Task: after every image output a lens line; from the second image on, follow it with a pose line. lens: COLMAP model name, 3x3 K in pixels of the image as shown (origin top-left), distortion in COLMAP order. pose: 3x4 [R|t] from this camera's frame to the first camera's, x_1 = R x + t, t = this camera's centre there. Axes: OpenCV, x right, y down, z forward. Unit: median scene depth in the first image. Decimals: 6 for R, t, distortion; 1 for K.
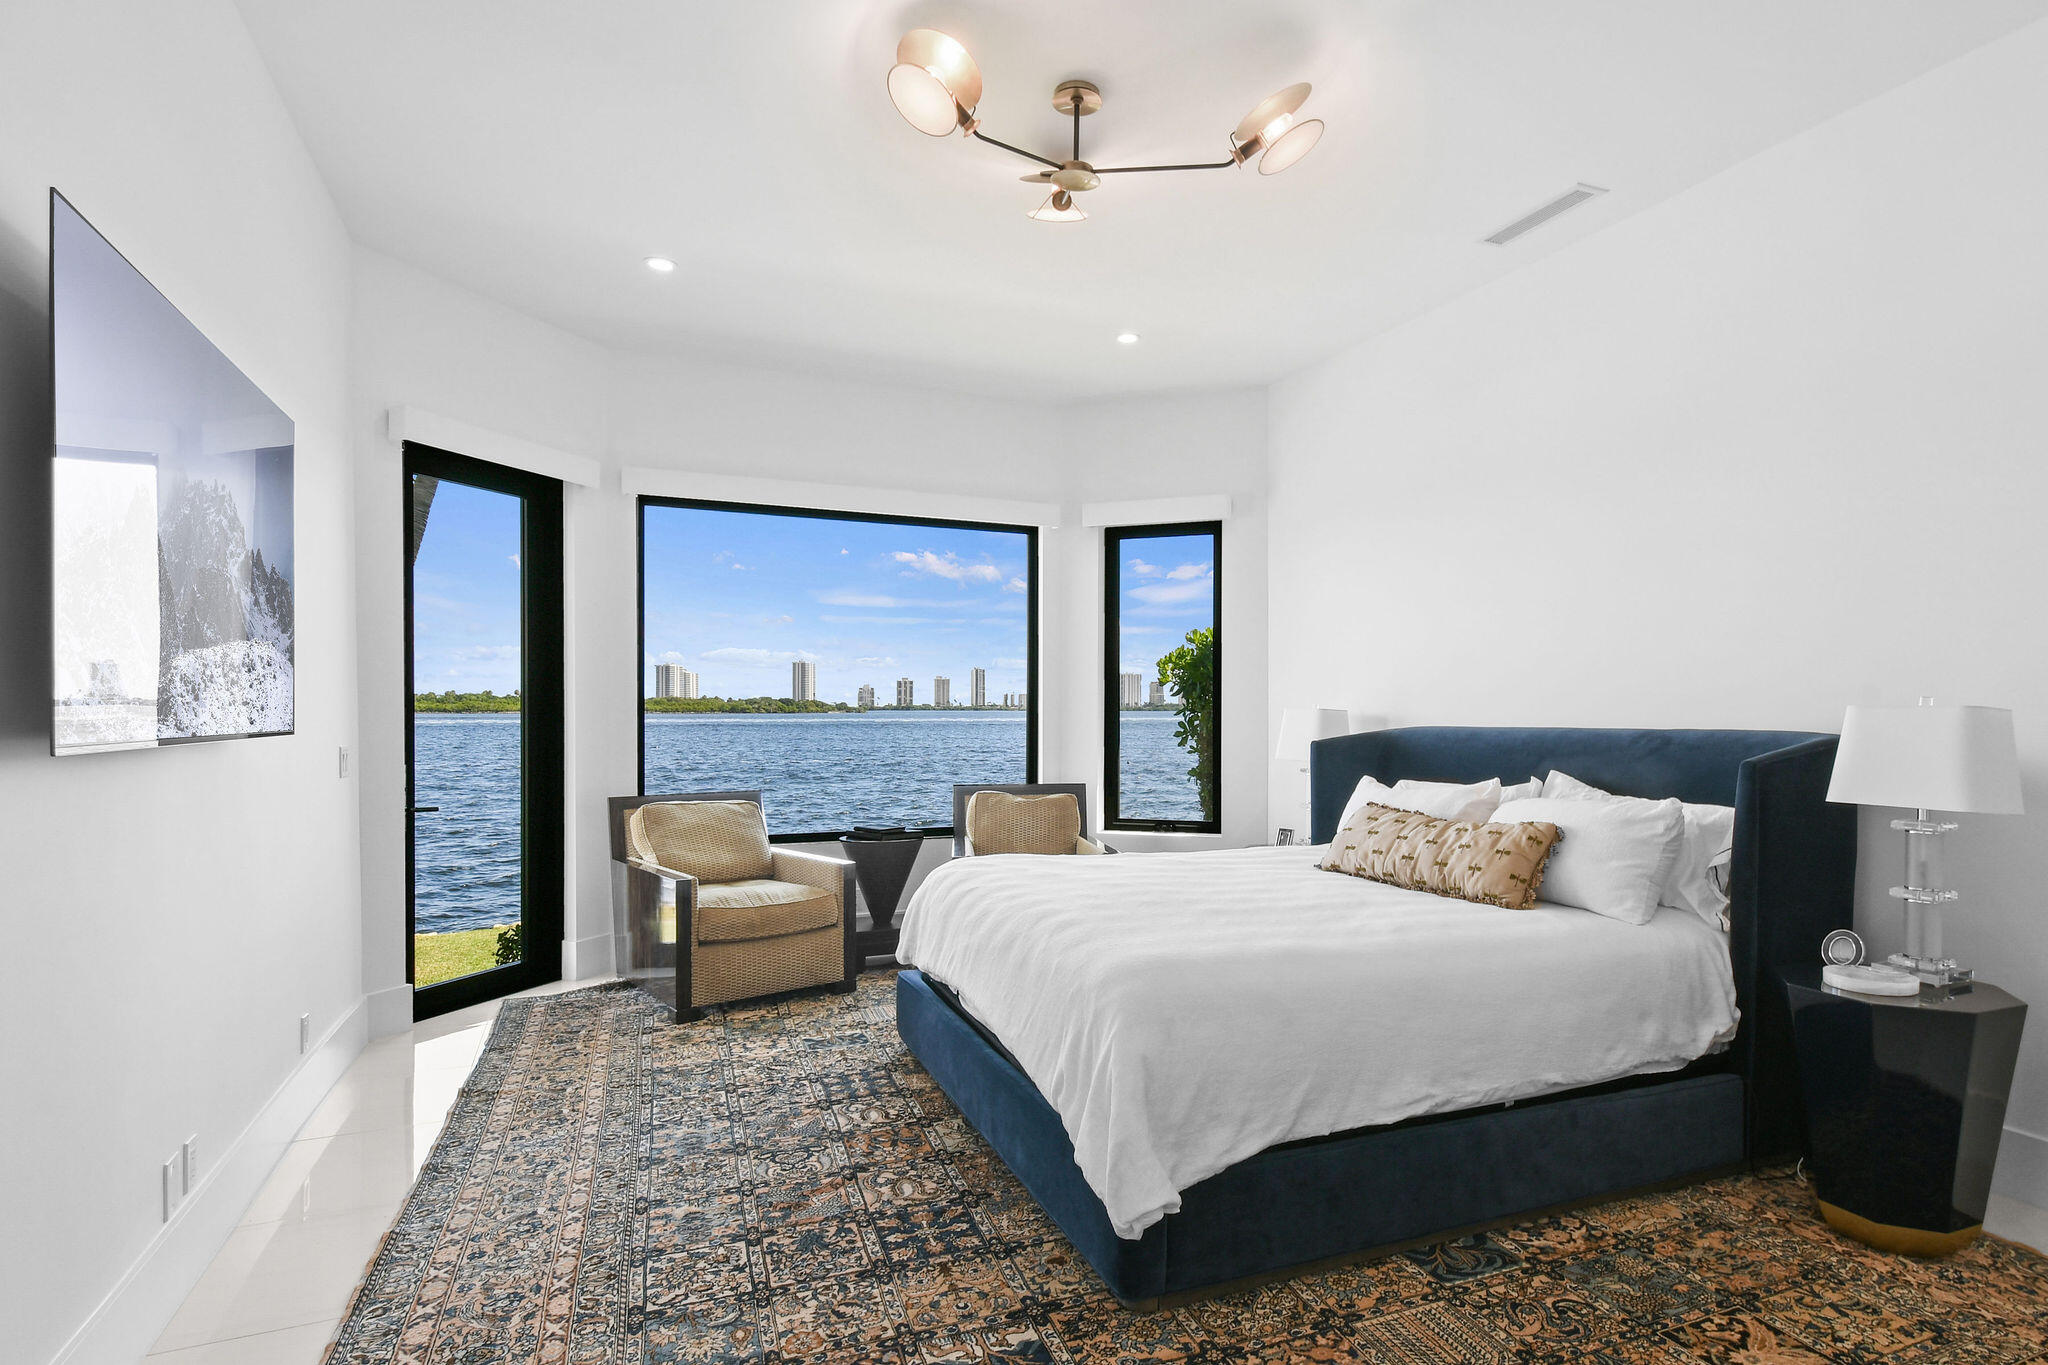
lens RADIAL K [[1028.6, 0, 1025.4], [0, 1028.6, 719.6], [0, 0, 1]] dist [0.001552, 0.000244]
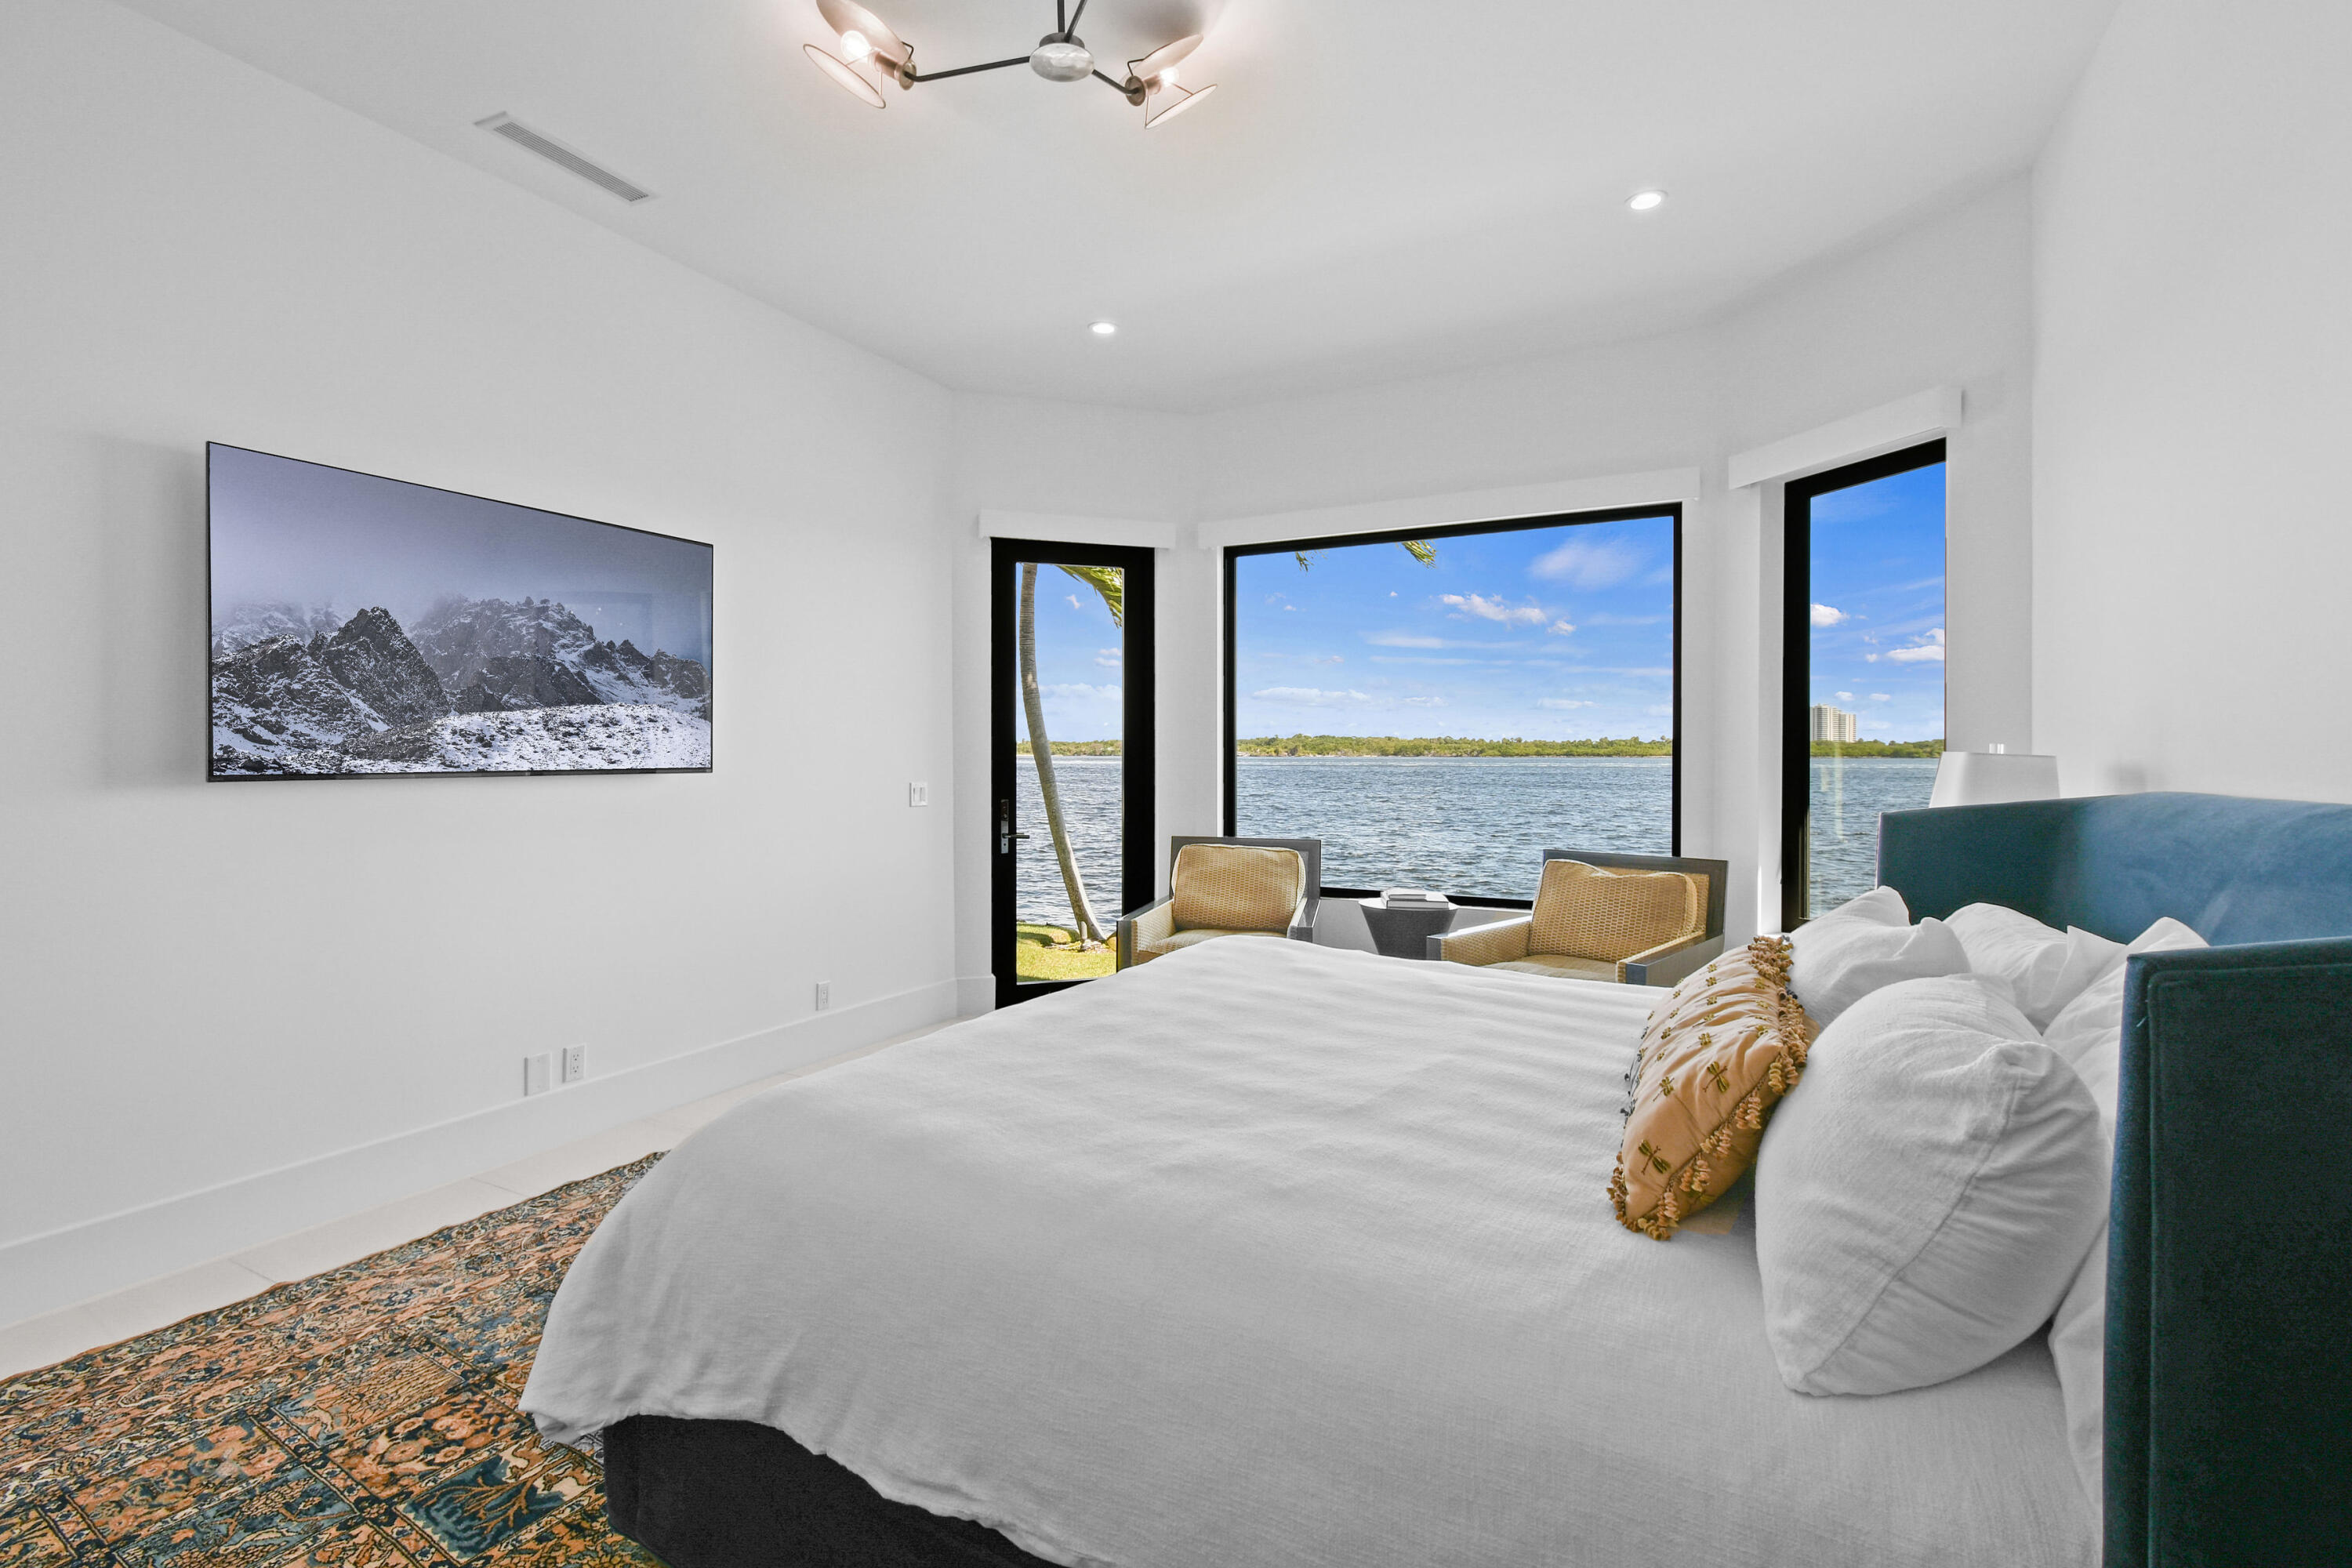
lens RADIAL K [[989.8, 0, 1177.2], [0, 989.8, 751.1], [0, 0, 1]] dist [0.000822, 0.000062]
pose [[0.644051, -0.003062, -0.764976, 0.395152], [-0.006755, 0.999930, -0.009690, -0.002702], [0.764953, 0.011409, 0.643985, 0.352573]]
